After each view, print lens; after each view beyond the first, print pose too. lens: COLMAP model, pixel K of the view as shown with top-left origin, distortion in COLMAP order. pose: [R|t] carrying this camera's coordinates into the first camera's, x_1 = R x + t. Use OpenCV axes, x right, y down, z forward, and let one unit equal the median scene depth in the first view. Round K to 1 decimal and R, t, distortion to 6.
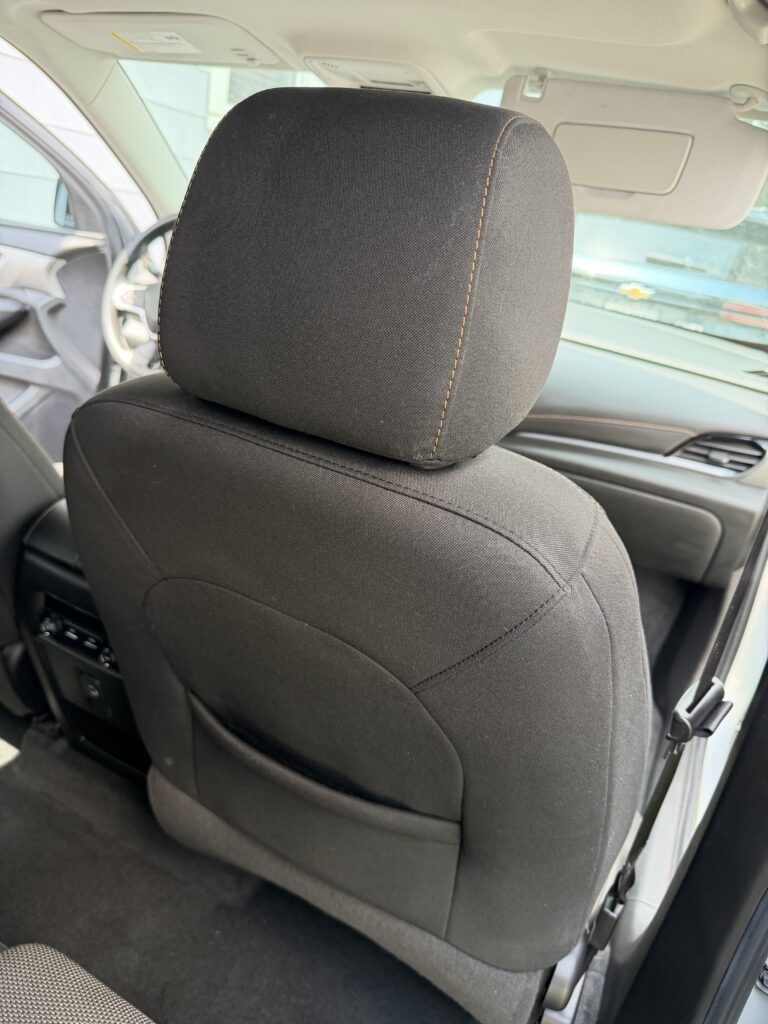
lens RADIAL K [[712.8, 0, 381.7], [0, 712.8, 507.6], [0, 0, 1]] dist [0.000587, 0.000878]
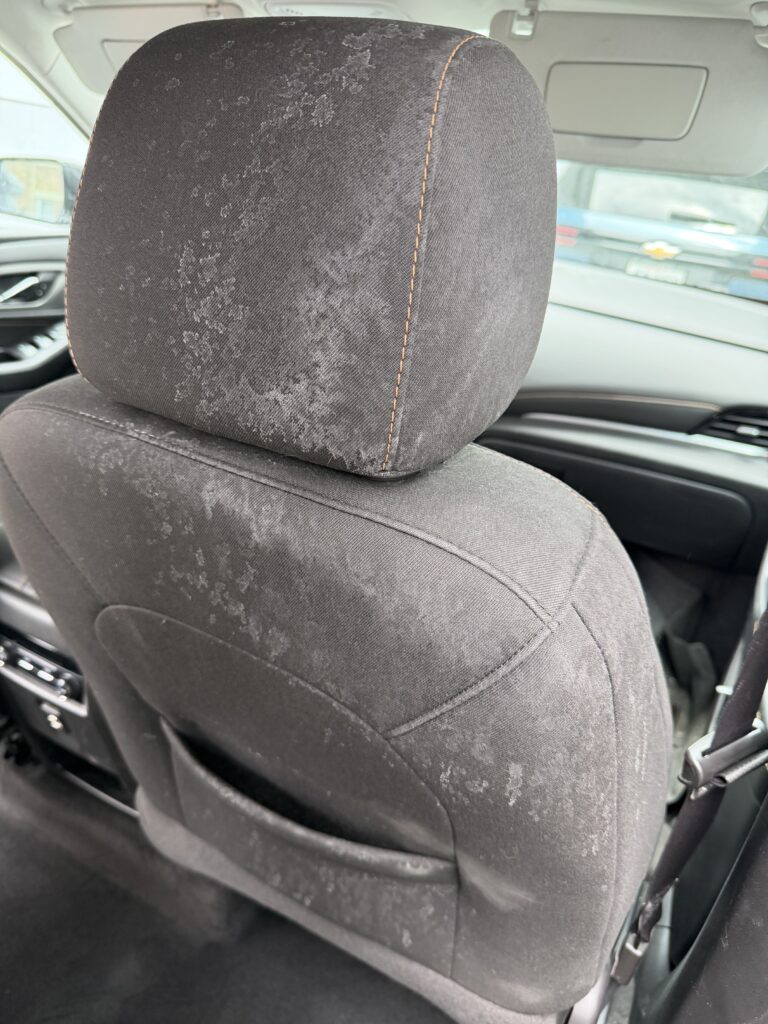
lens RADIAL K [[724.6, 0, 384.0], [0, 724.6, 512.0], [0, 0, 1]] dist [0.000176, -0.002408]
pose [[0.998869, -0.035844, -0.031253, 0.049860], [0.036951, 0.998683, 0.035587, -0.027468], [0.029937, -0.036702, 0.998878, 0.085181]]
